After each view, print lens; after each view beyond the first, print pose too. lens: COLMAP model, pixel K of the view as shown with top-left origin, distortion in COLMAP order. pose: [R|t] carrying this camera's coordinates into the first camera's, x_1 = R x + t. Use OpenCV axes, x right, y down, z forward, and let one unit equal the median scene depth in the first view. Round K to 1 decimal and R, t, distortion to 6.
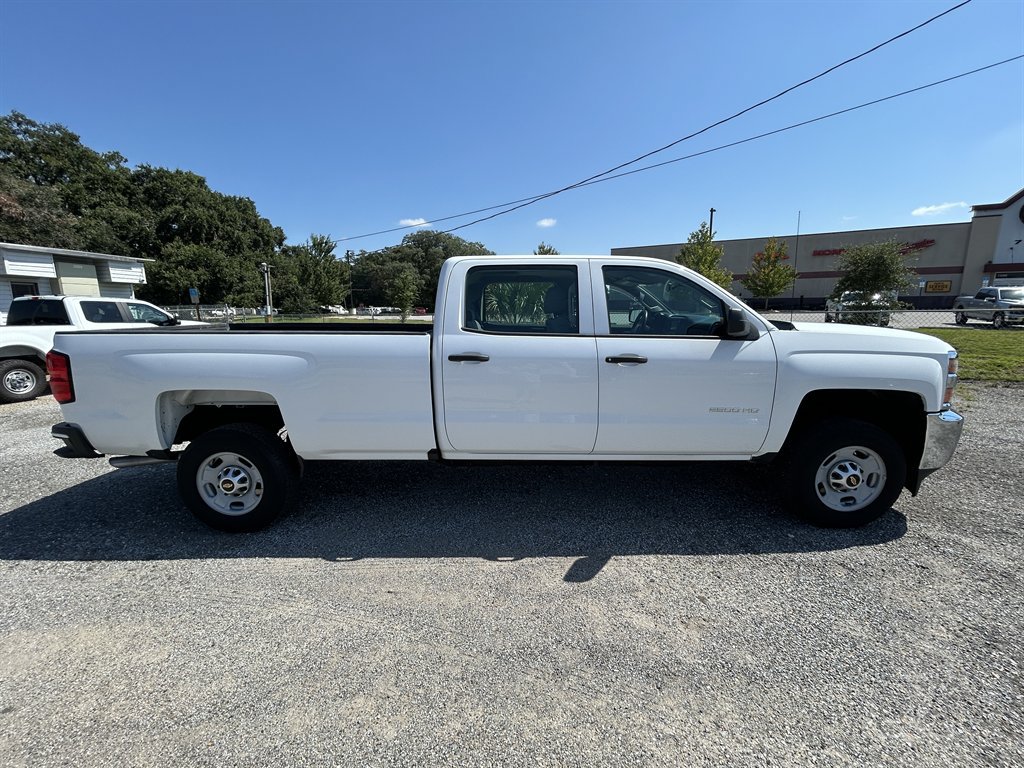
lens RADIAL K [[414.0, 0, 507.4], [0, 414.0, 383.3], [0, 0, 1]] dist [0.000521, -0.000091]
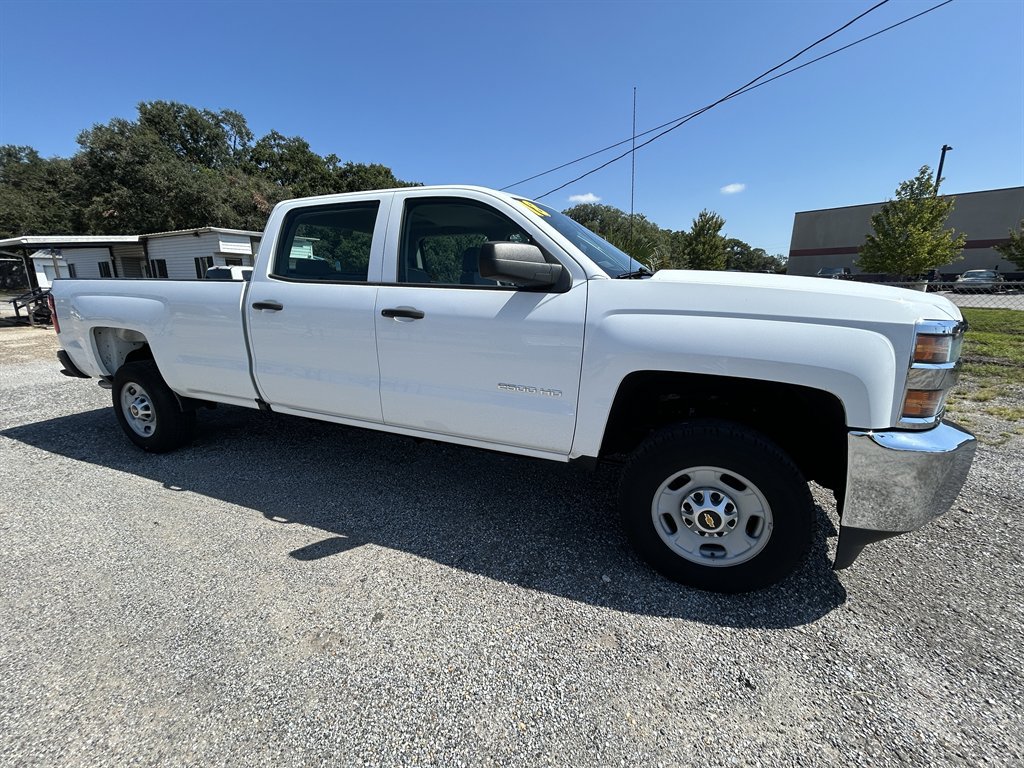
lens RADIAL K [[414.0, 0, 508.6], [0, 414.0, 383.0], [0, 0, 1]] dist [0.000521, -0.000091]
pose [[0.926326, 0.096015, -0.364281, 0.749555], [-0.077656, 0.994875, 0.064750, 0.009488], [0.368631, -0.031691, 0.929035, 0.301077]]
